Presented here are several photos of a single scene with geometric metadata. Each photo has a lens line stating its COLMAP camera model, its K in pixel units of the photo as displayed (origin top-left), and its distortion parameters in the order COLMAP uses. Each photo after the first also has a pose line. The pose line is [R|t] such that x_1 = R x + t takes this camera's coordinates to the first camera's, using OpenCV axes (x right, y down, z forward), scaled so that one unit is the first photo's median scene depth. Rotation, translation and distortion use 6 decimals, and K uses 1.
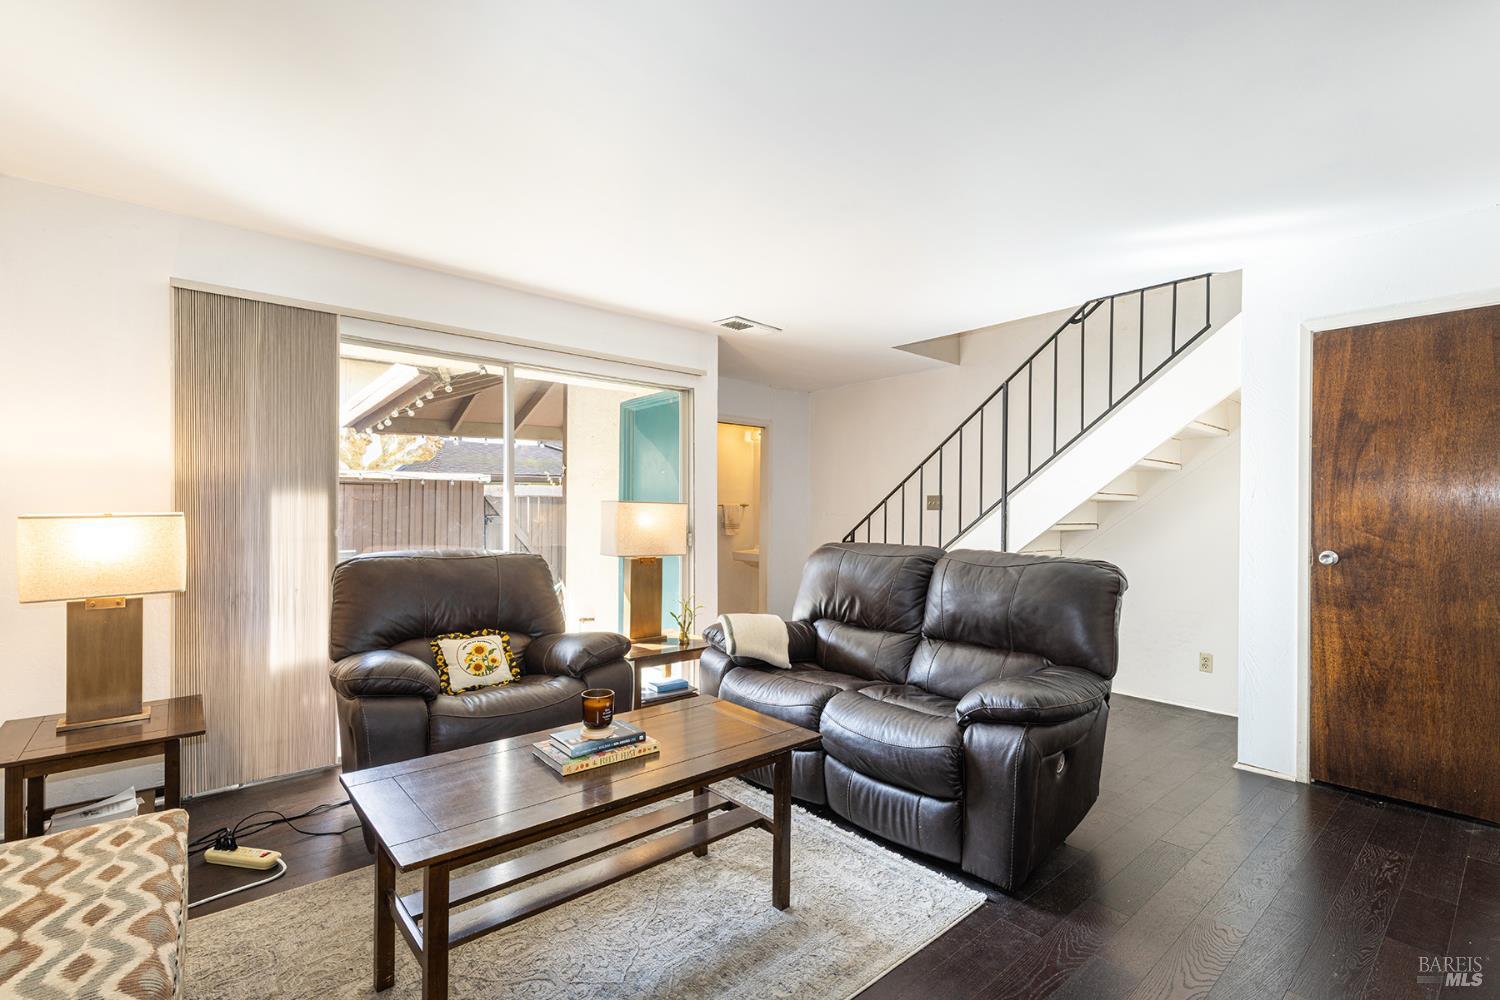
lens RADIAL K [[679.7, 0, 759.8], [0, 679.7, 513.5], [0, 0, 1]] dist [-0.000411, -0.000002]
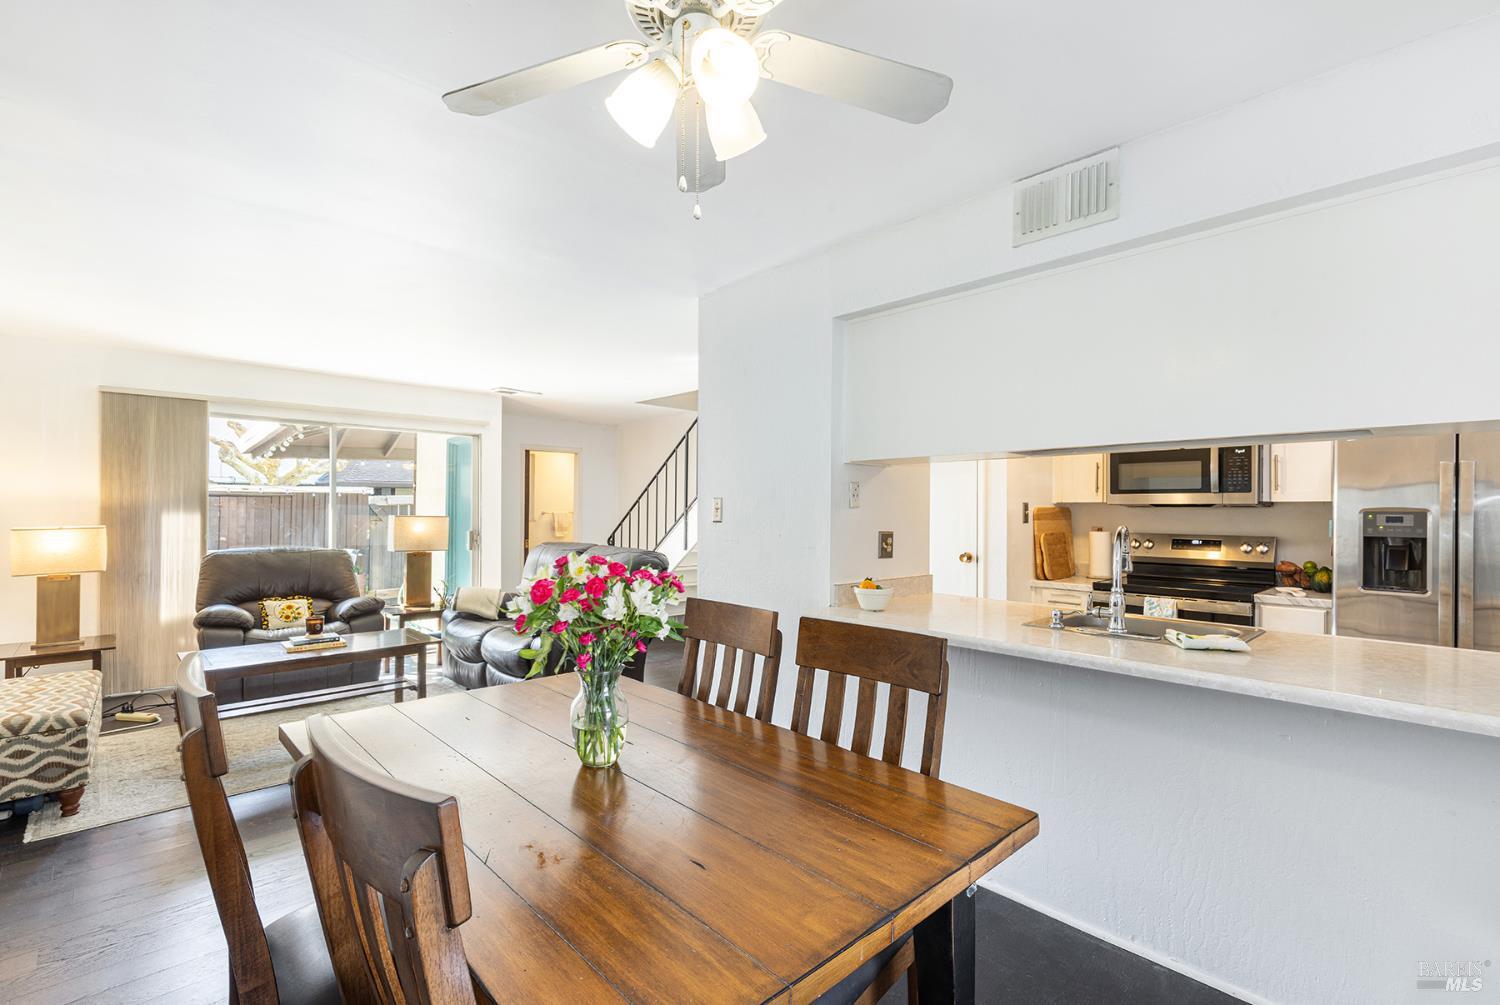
lens RADIAL K [[679.7, 0, 744.7], [0, 679.7, 506.6], [0, 0, 1]] dist [-0.000411, -0.000002]
pose [[0.999213, -0.001850, 0.039635, 0.631856], [0.002266, 0.999943, -0.010460, -0.025403], [-0.039613, 0.010541, 0.999159, -0.706087]]
